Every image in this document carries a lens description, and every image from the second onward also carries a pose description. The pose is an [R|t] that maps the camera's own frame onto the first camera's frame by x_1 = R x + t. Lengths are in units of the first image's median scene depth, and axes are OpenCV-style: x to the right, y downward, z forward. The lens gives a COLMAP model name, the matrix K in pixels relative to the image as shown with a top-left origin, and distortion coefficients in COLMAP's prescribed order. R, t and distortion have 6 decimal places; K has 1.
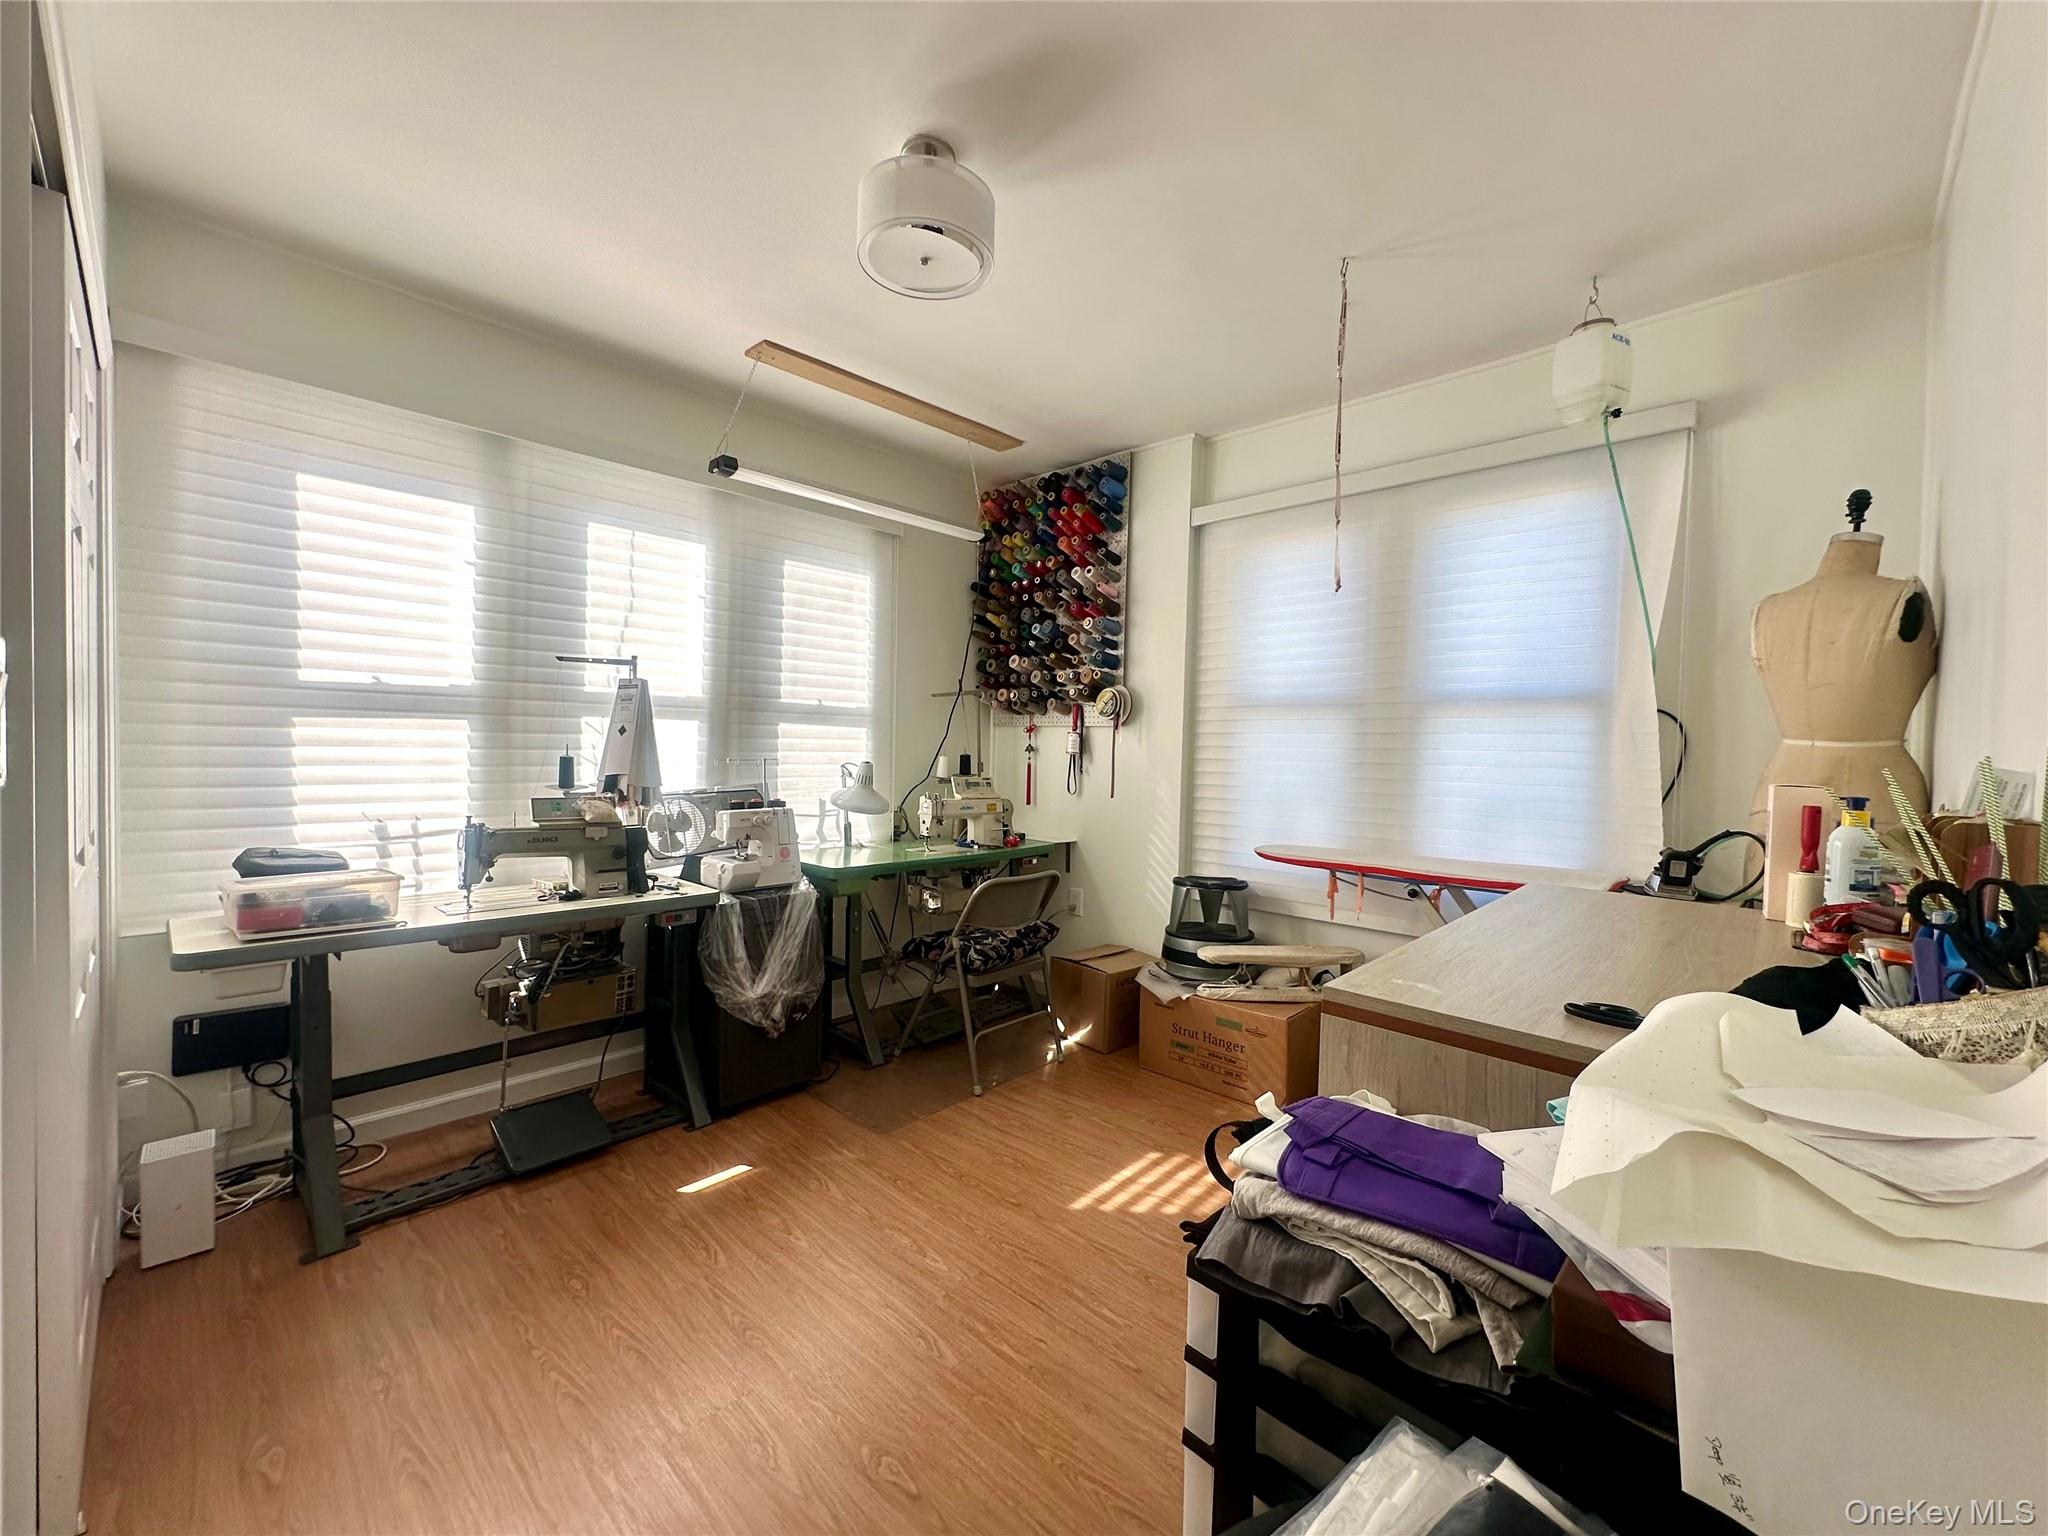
lens RADIAL K [[816.9, 0, 1016.0], [0, 816.9, 767.2], [0, 0, 1]] dist [0.002765, -0.000886]
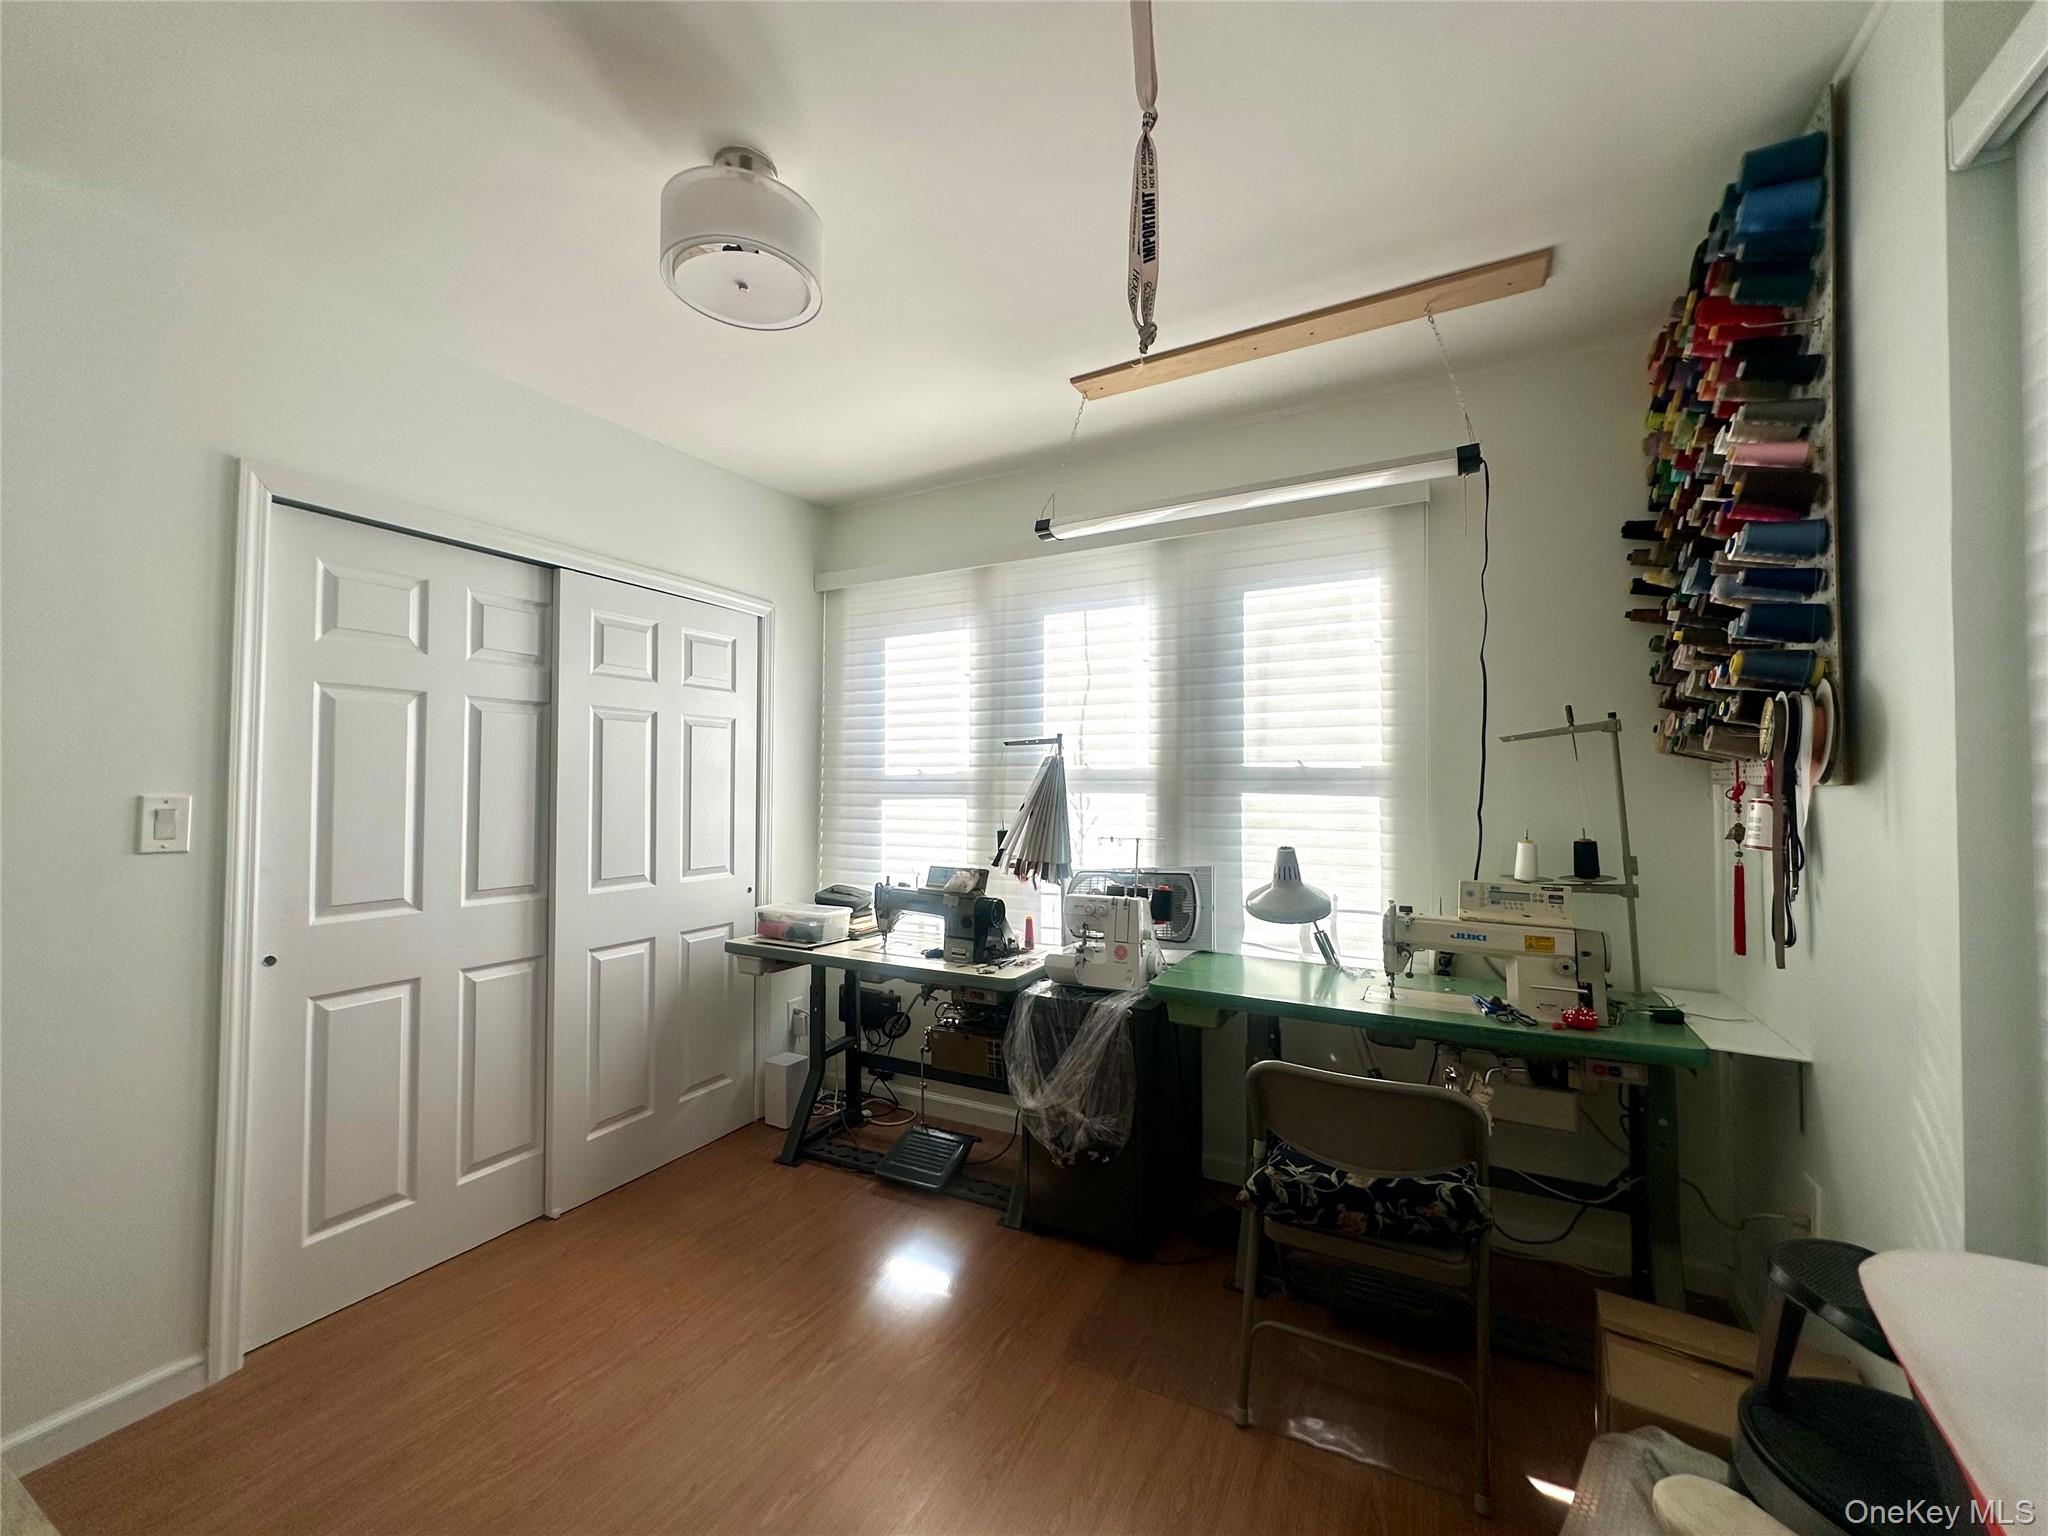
lens RADIAL K [[816.9, 0, 1018.6], [0, 816.9, 766.8], [0, 0, 1]] dist [0.002765, -0.000886]
pose [[0.268501, -0.044072, -0.962271, 0.449815], [-0.021837, 0.998418, -0.051821, -0.035481], [0.963032, 0.034927, 0.267114, 0.598683]]
